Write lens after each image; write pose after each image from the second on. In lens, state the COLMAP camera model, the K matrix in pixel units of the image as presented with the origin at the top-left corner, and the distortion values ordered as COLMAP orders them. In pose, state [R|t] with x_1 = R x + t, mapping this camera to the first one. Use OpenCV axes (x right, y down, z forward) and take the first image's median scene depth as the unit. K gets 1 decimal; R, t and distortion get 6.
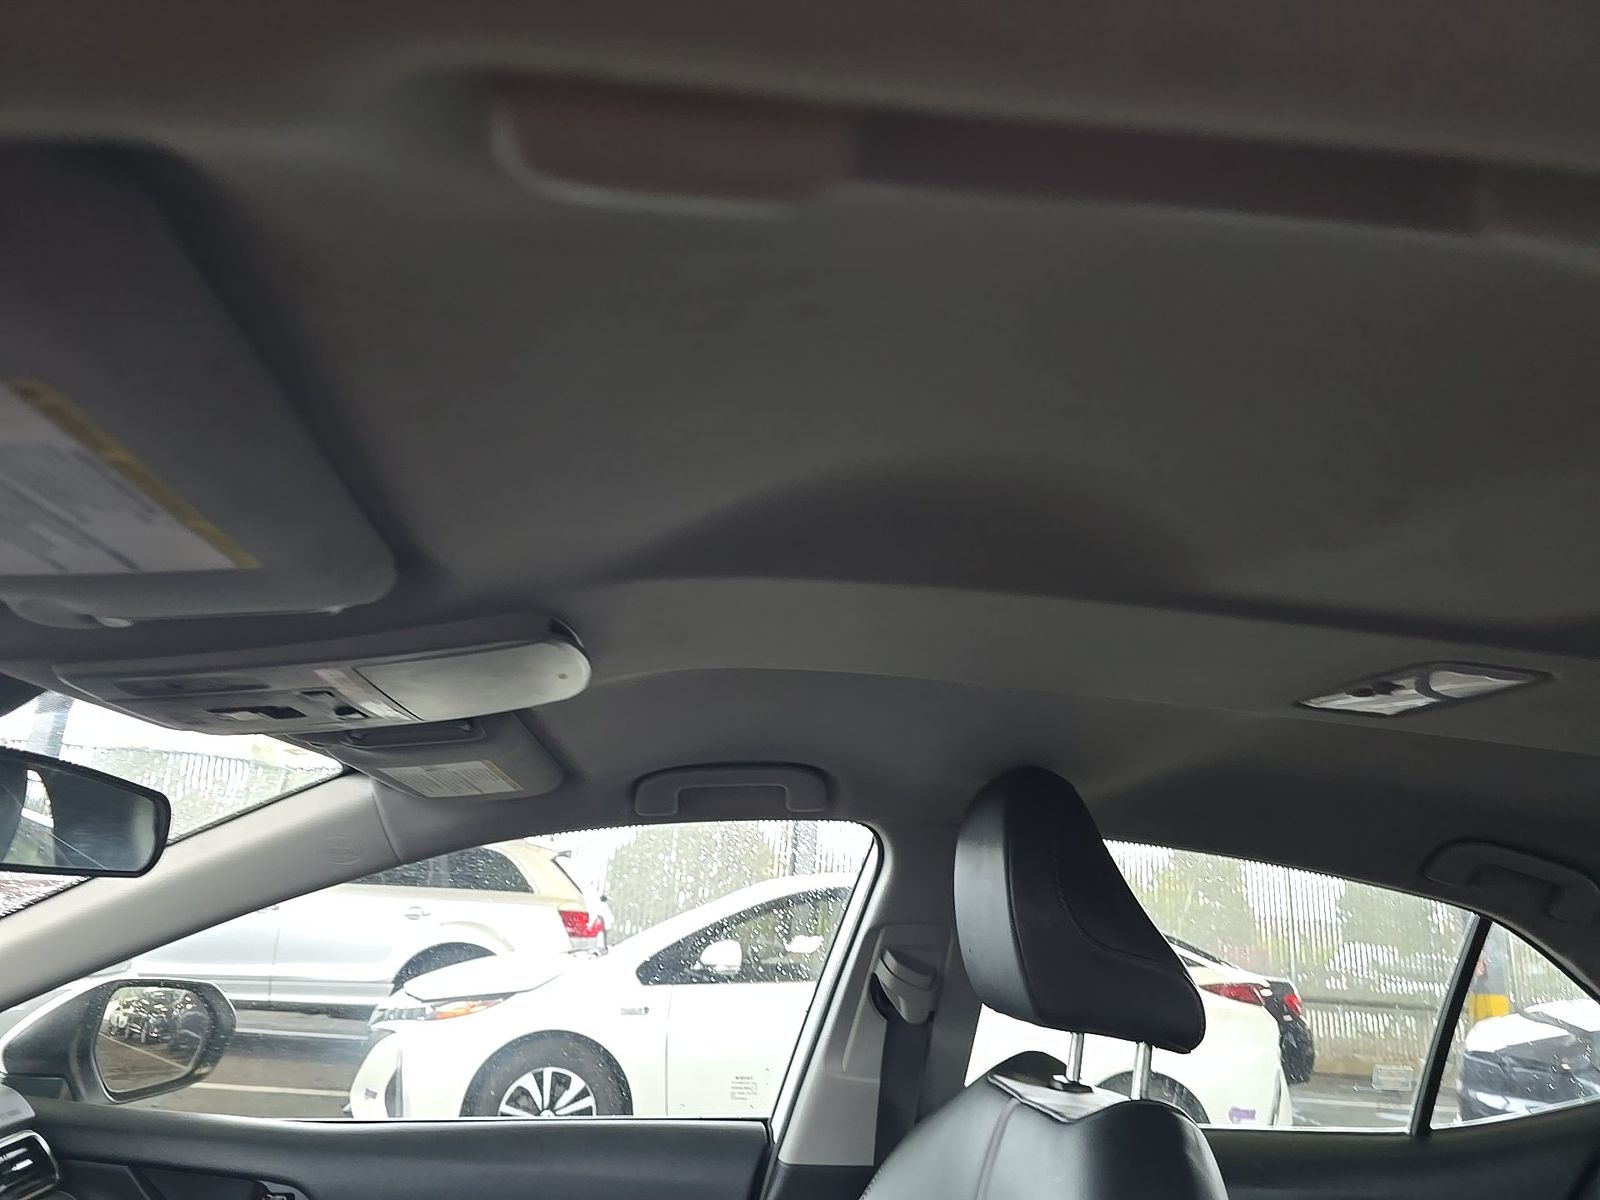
lens RADIAL K [[1137.1, 0, 789.2], [0, 1137.1, 609.1], [0, 0, 1]] dist [0.062141, -0.073472]
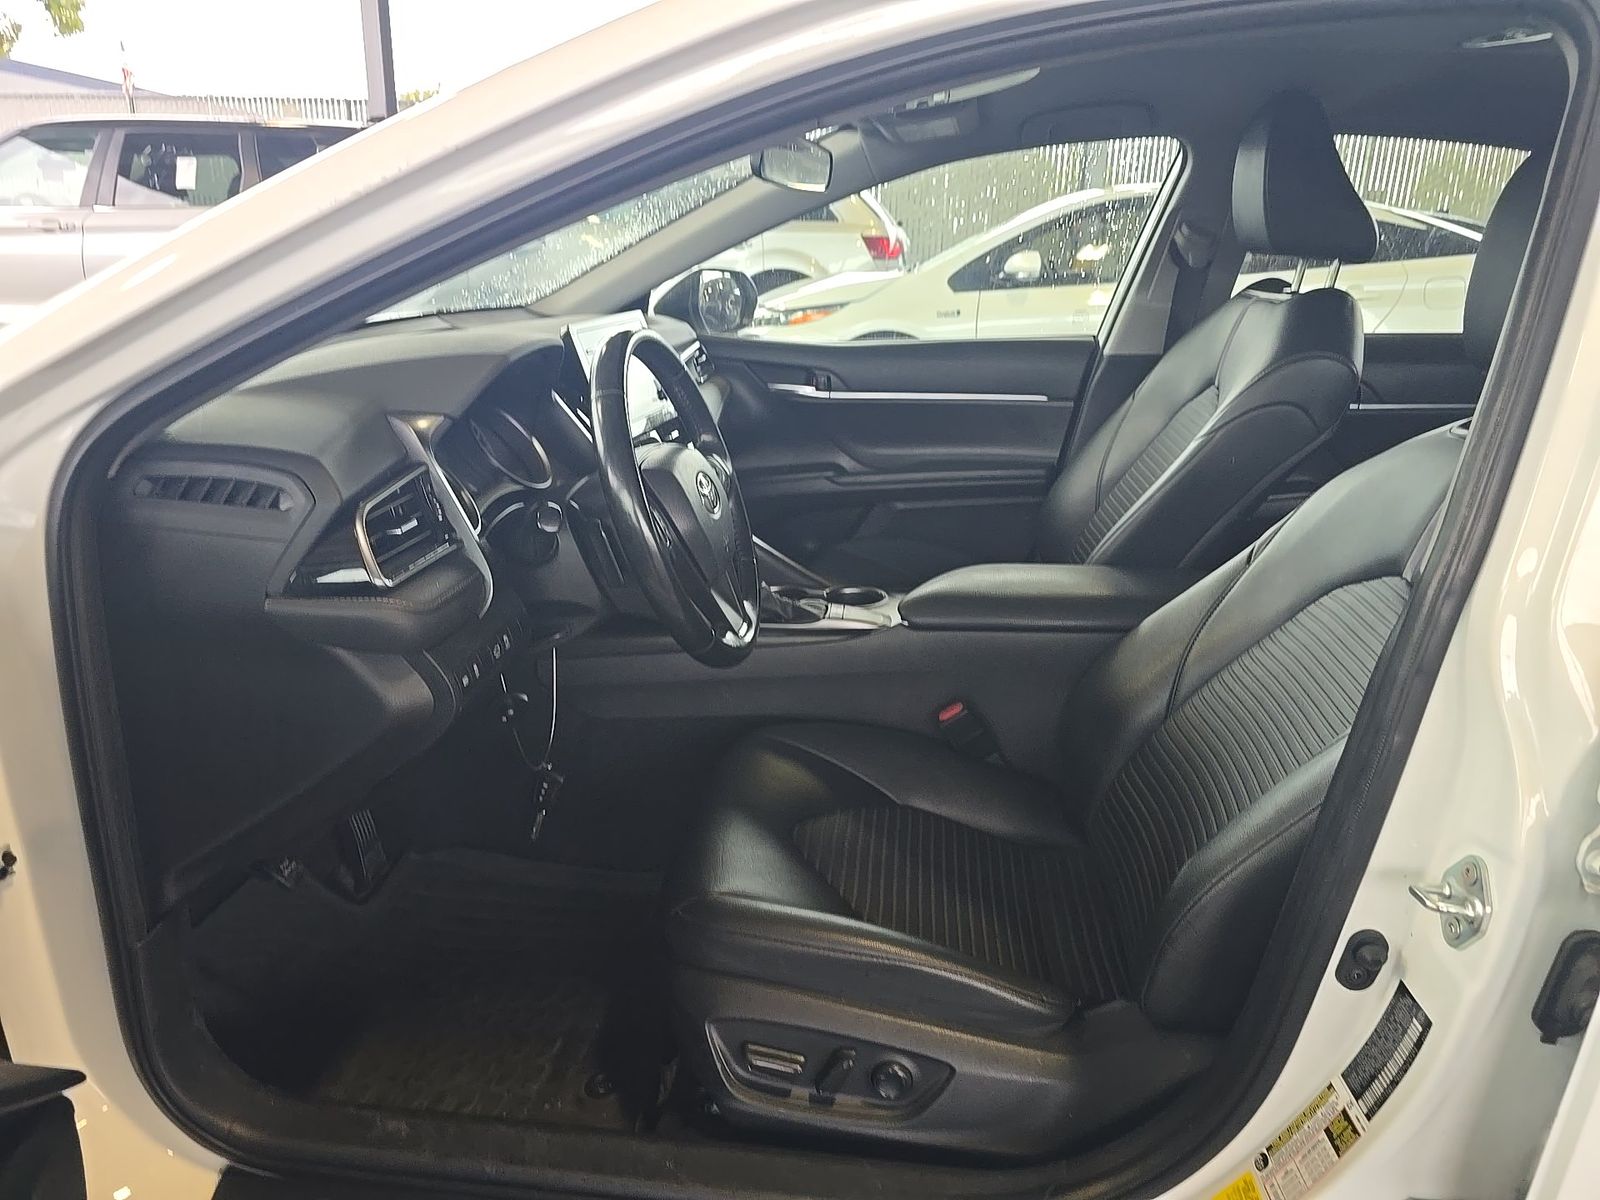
lens RADIAL K [[1137.1, 0, 789.2], [0, 1137.1, 609.1], [0, 0, 1]] dist [0.062141, -0.073472]
pose [[0.973634, 0.022993, -0.226952, -0.018757], [0.103182, 0.842918, 0.528056, -0.037995], [0.203444, -0.537551, 0.818321, -0.181925]]
